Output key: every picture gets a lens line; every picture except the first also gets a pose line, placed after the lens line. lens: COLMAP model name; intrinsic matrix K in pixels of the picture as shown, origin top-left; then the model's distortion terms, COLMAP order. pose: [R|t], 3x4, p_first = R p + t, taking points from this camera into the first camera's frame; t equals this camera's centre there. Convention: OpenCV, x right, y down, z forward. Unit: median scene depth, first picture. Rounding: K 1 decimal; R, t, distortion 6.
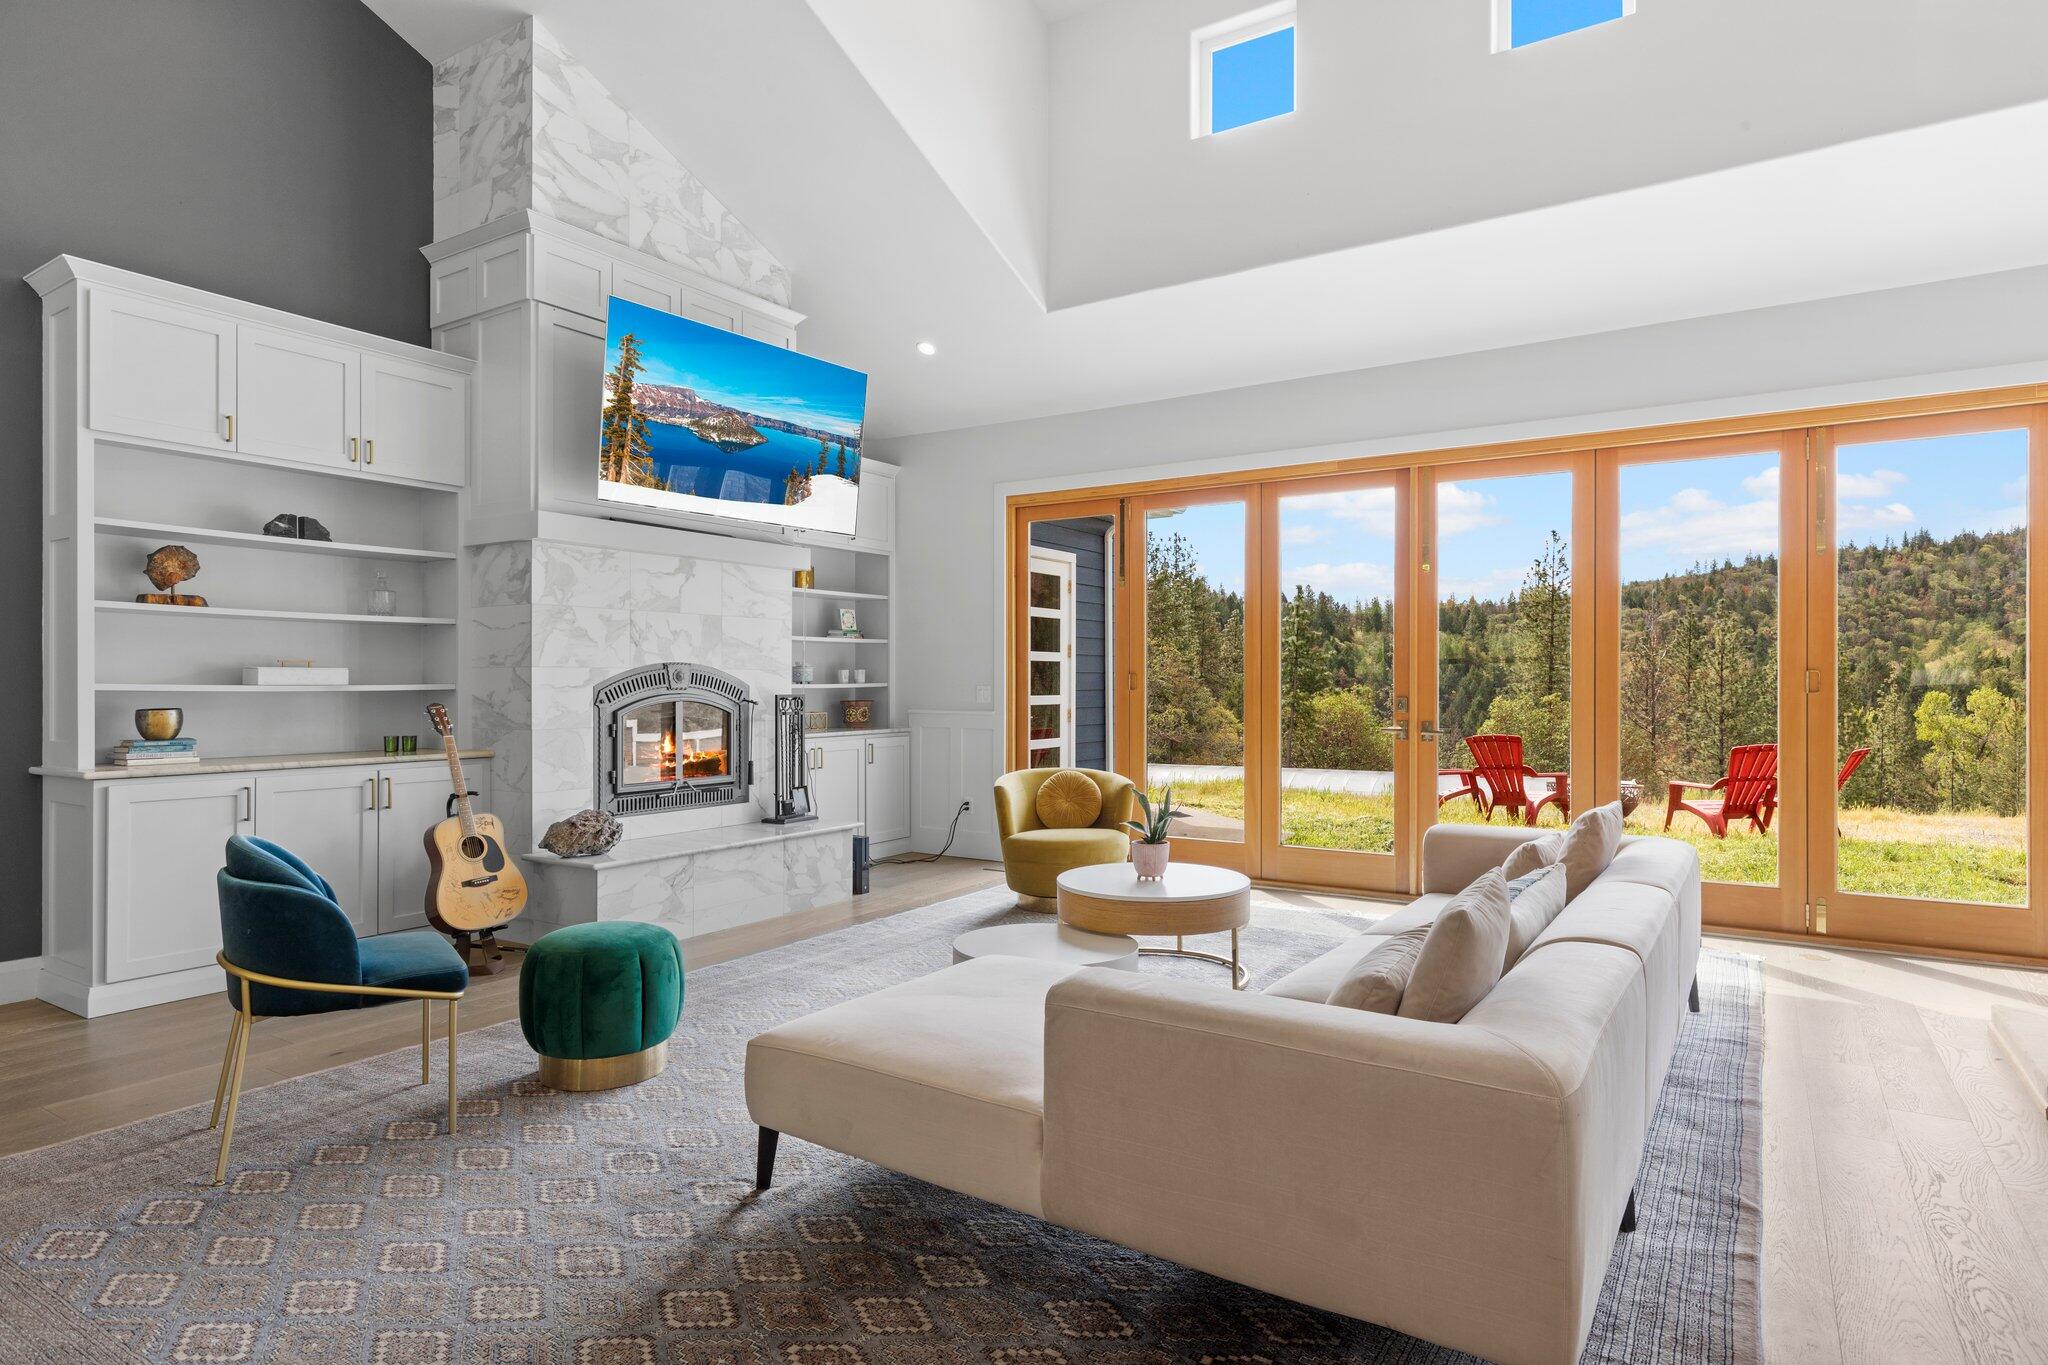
lens RADIAL K [[1113.5, 0, 1044.2], [0, 1113.5, 681.1], [0, 0, 1]] dist [0.001836, 0.000538]
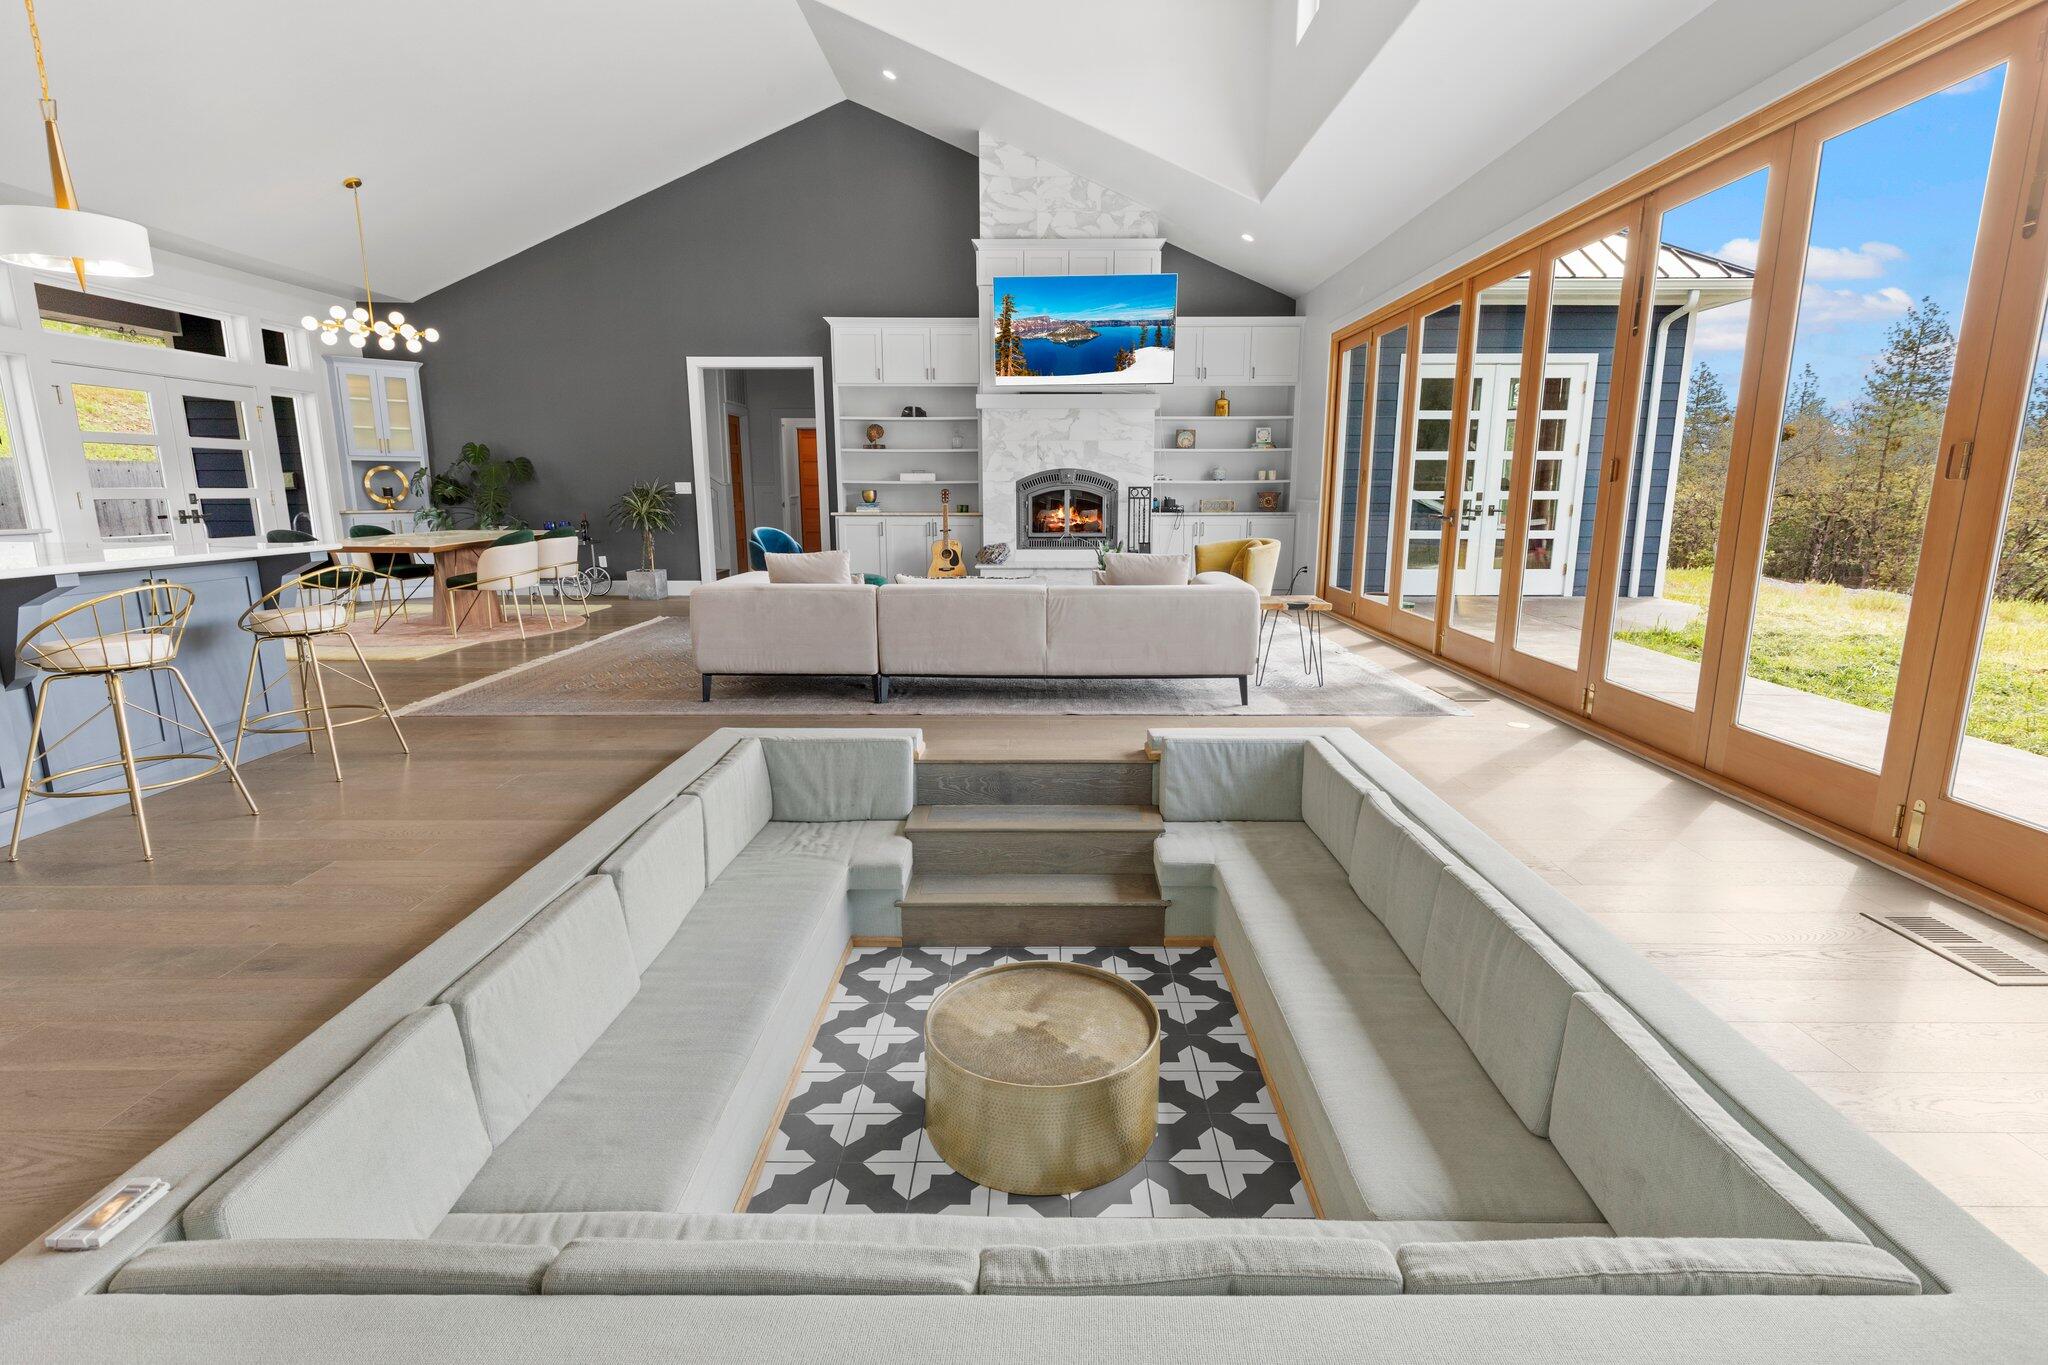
lens RADIAL K [[973.3, 0, 1036.6], [0, 973.3, 685.5], [0, 0, 1]] dist [0.000342, -0.000408]
pose [[0.534719, 0.167299, -0.828304, 1.073757], [0.001523, 0.980014, 0.198924, 0.015676], [0.845029, -0.107630, 0.523777, 0.079730]]
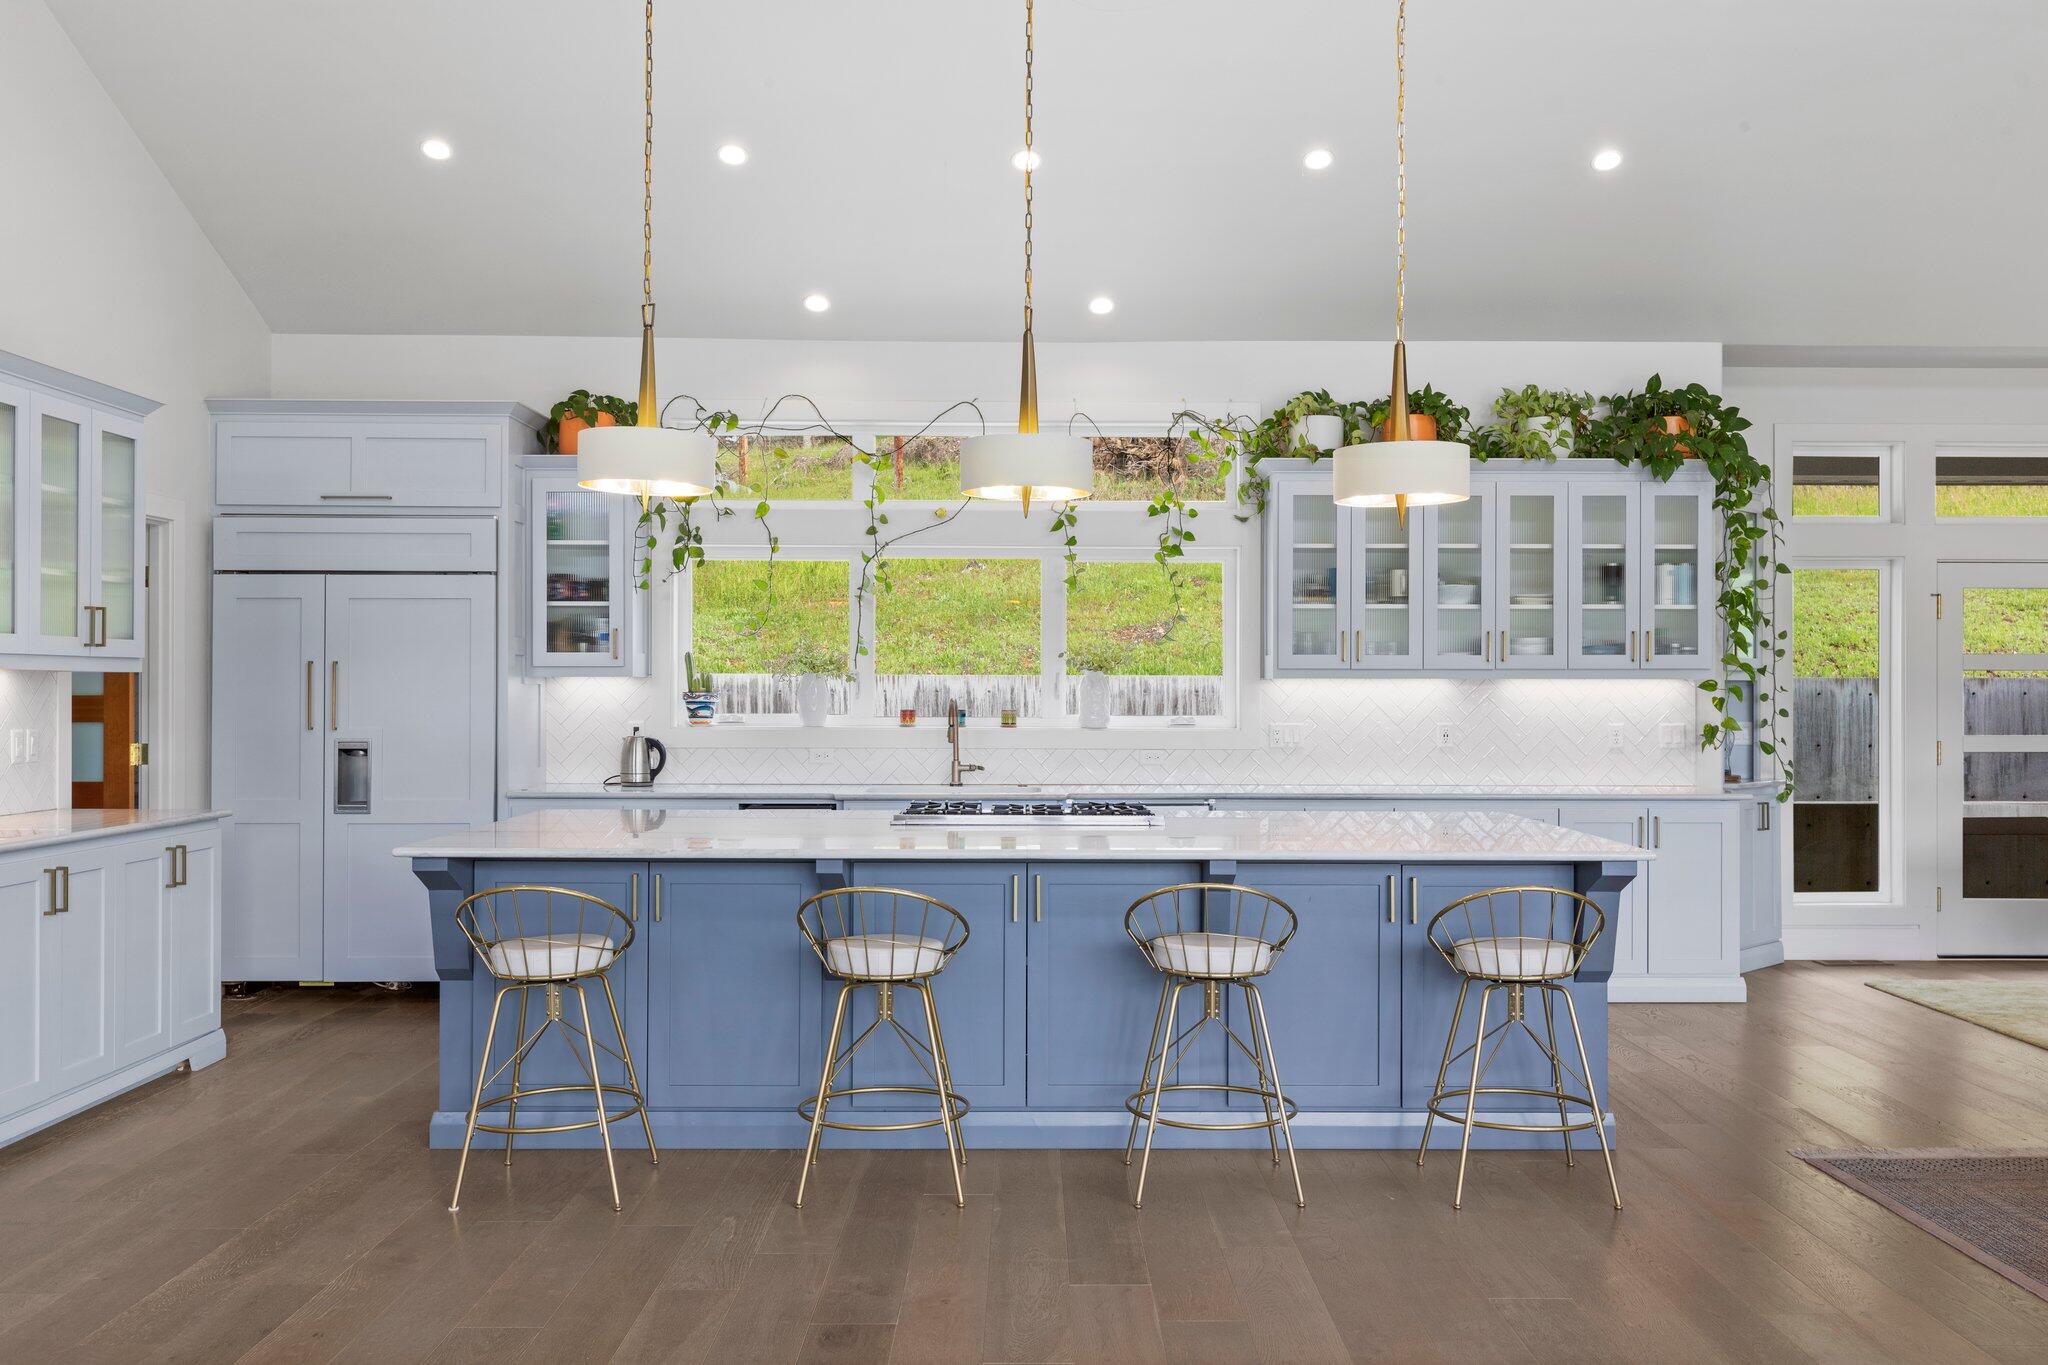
lens RADIAL K [[1726.6, 0, 1024.0], [0, 1726.6, 682.5], [0, 0, 1]] dist [-0.009230, -0.007576]
pose [[-0.842331, -0.007215, -0.538912, 0.854307], [-0.004333, 0.999969, -0.006616, -0.019592], [0.538943, -0.003238, -0.842336, 0.578161]]
